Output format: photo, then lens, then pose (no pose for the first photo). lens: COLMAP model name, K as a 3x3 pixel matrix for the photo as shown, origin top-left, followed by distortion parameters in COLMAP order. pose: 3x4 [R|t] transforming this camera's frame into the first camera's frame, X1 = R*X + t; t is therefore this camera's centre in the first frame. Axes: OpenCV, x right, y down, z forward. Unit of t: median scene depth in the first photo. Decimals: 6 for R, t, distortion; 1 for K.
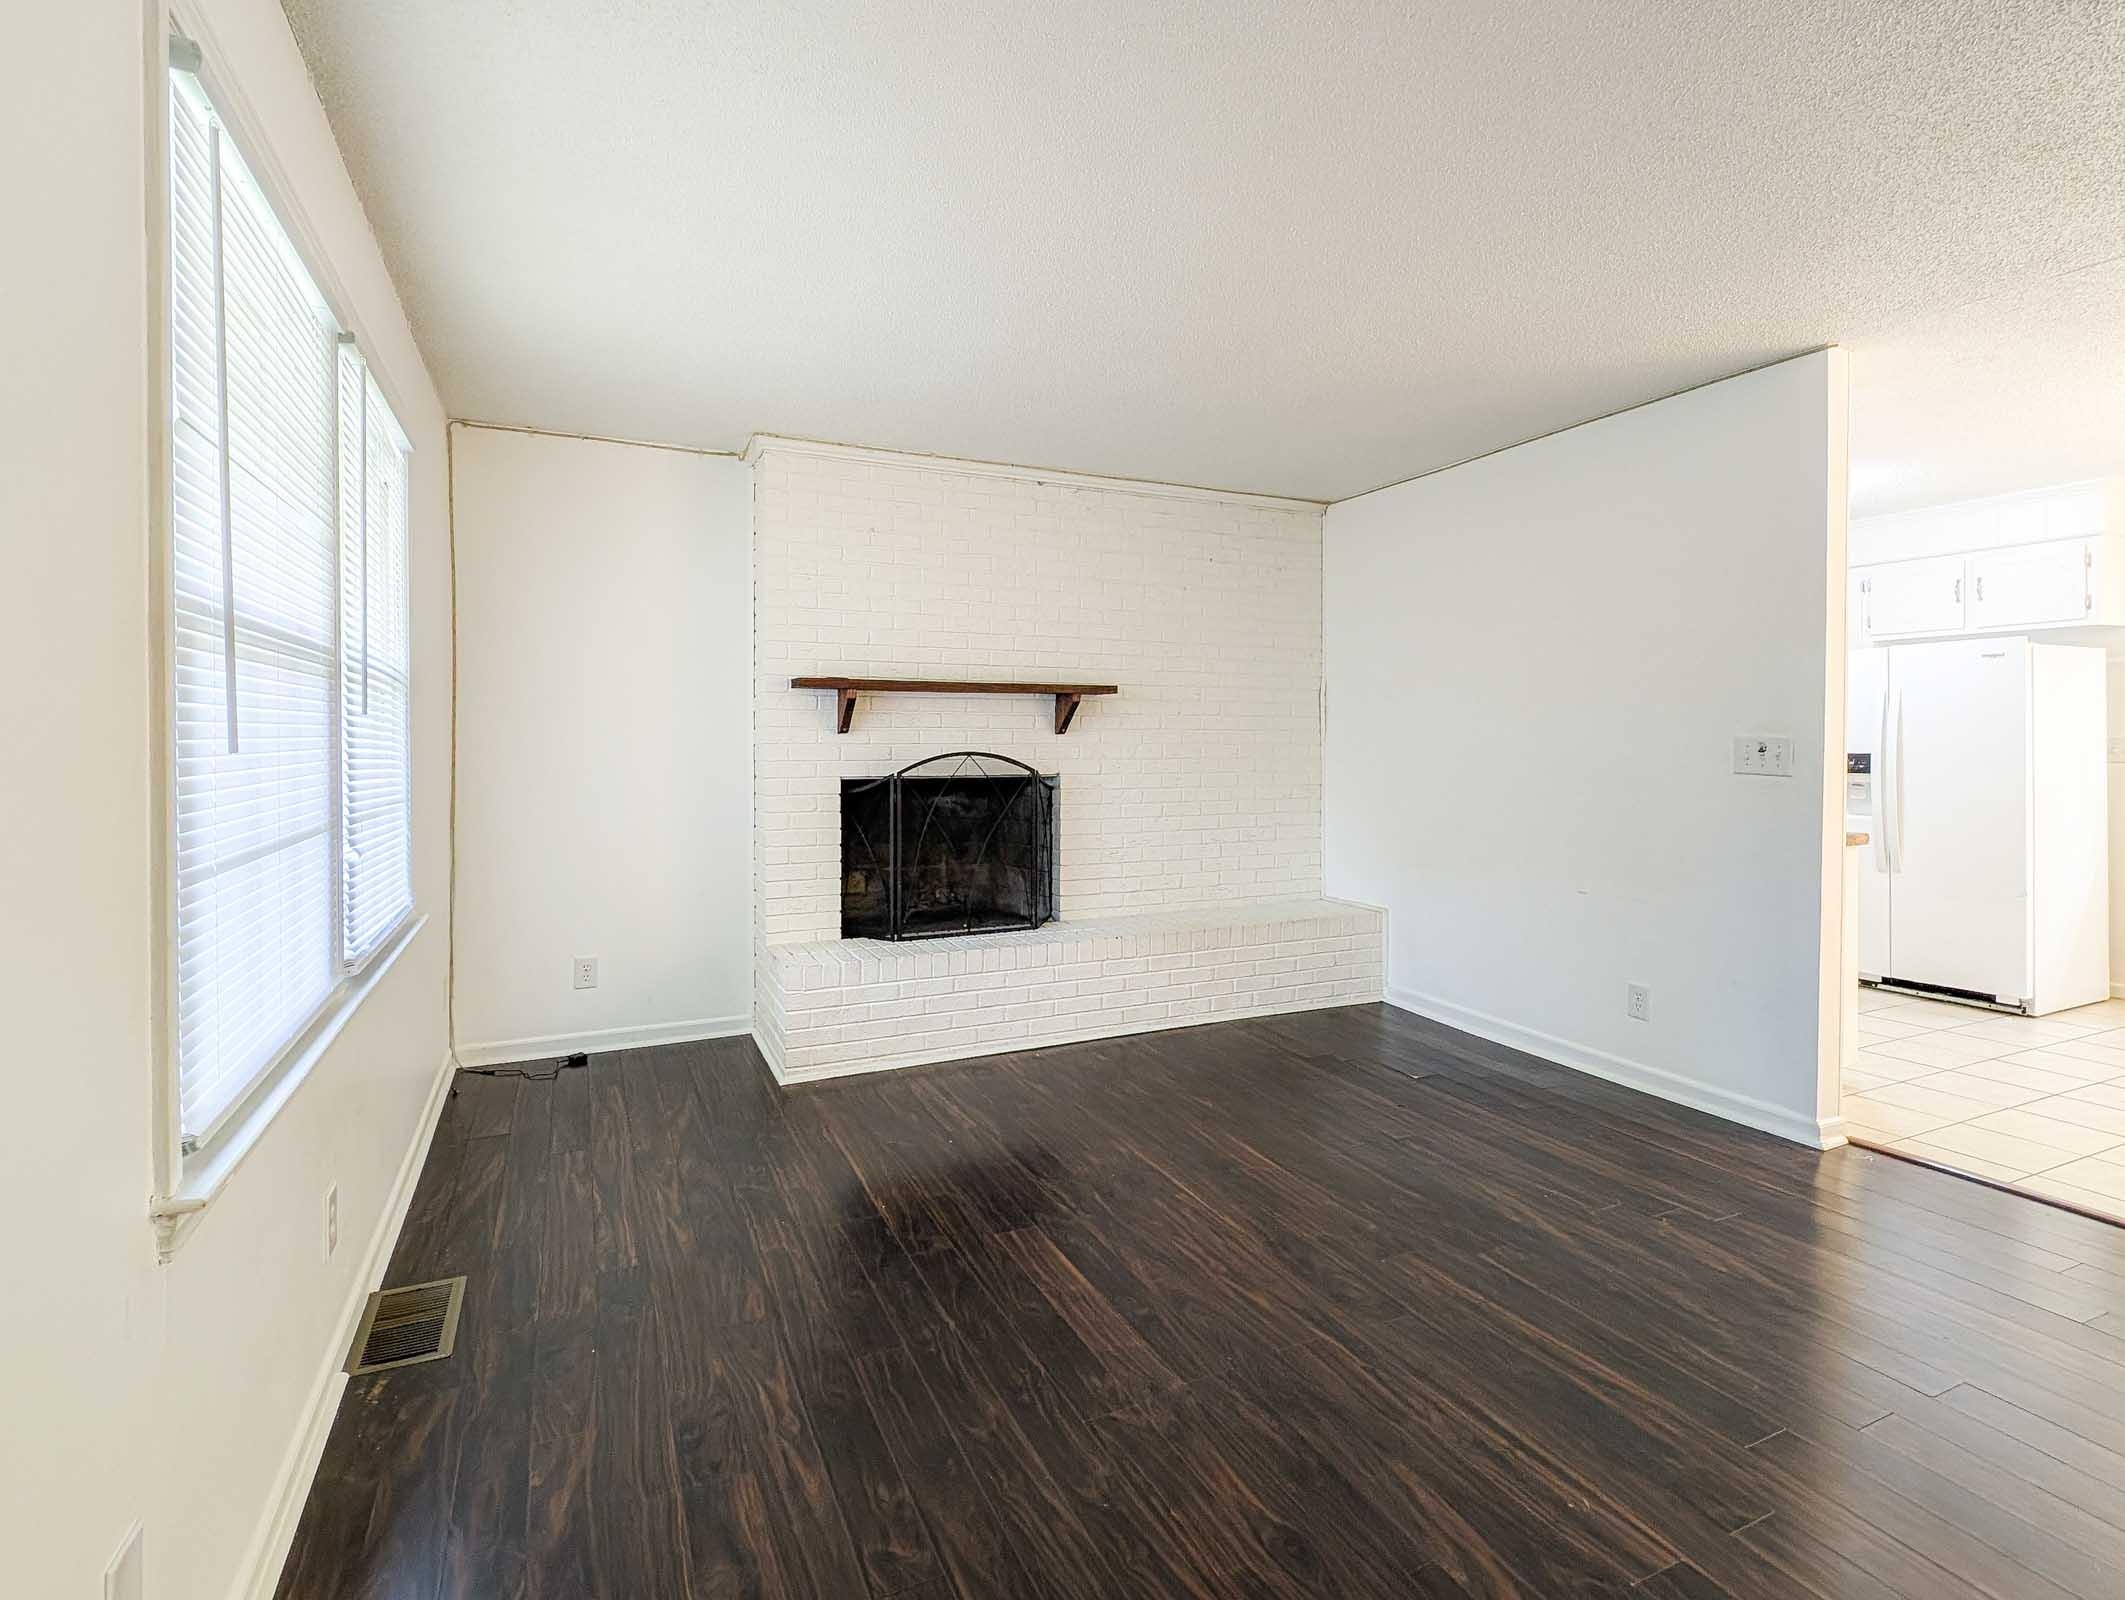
lens RADIAL K [[1018.4, 0, 1022.3], [0, 1018.4, 760.1], [0, 0, 1]] dist [-0.007643, -0.004218]
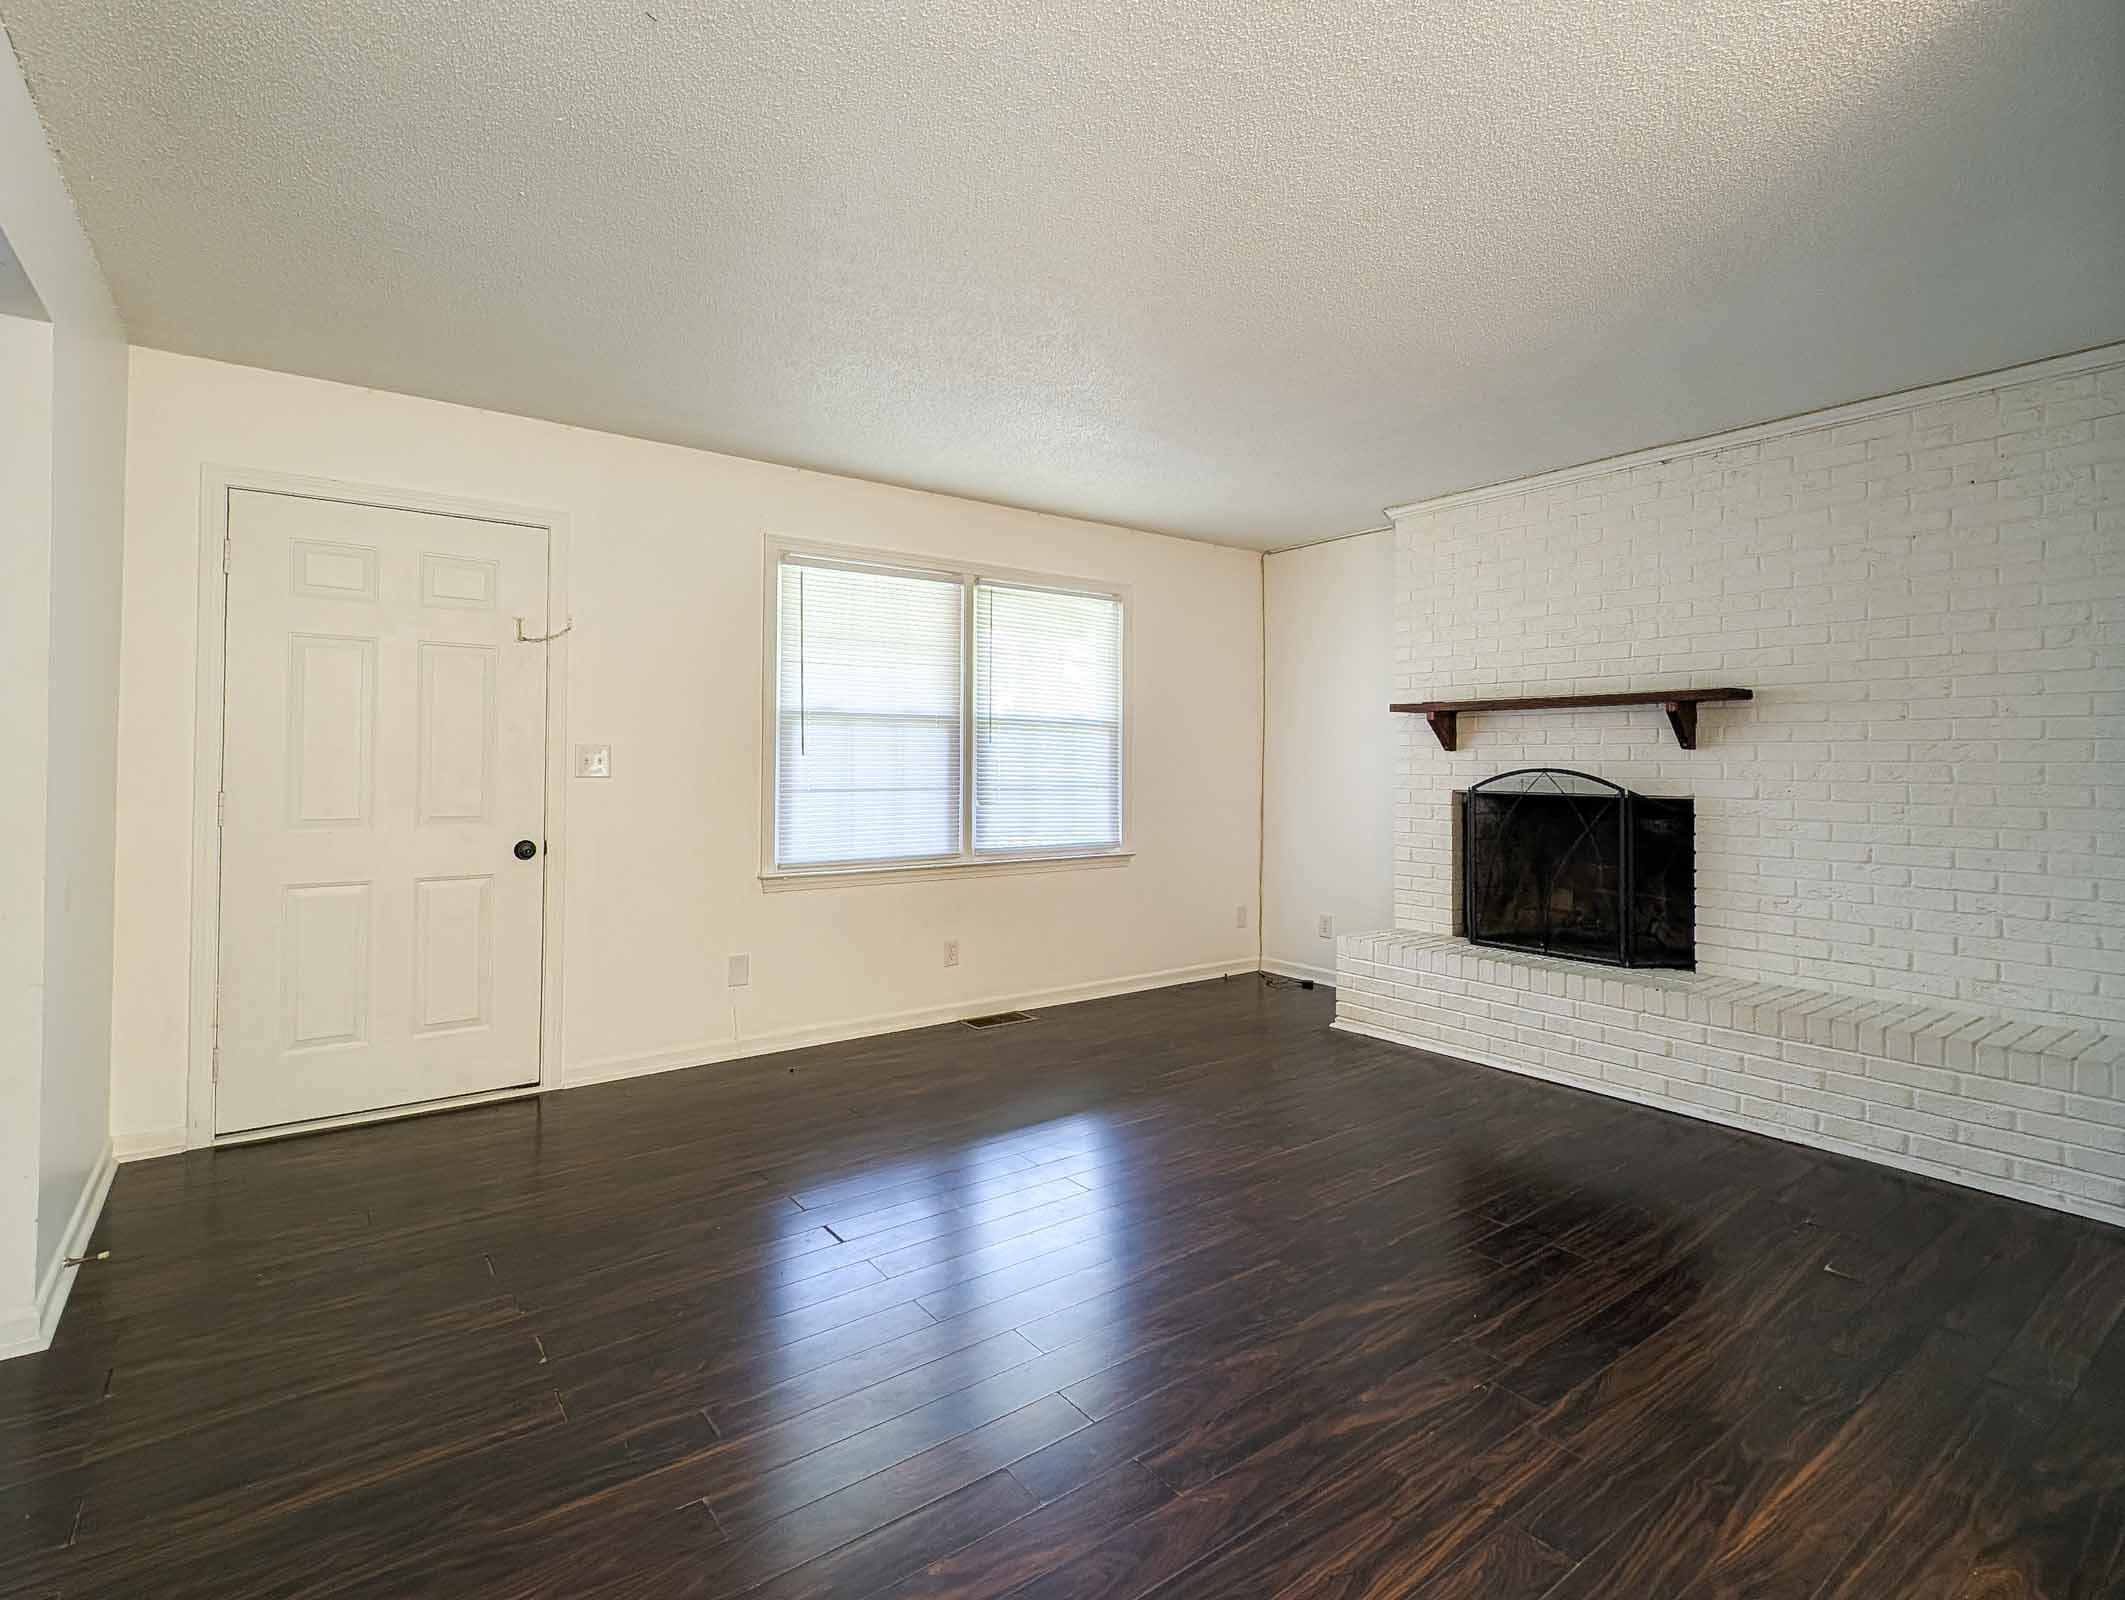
lens RADIAL K [[1018.4, 0, 1058.6], [0, 1018.4, 763.1], [0, 0, 1]] dist [-0.007643, -0.004218]
pose [[0.213366, 0.000770, -0.976972, 0.797362], [-0.025429, 0.999665, -0.004766, 0.003388], [0.976641, 0.025861, 0.213314, 0.328061]]
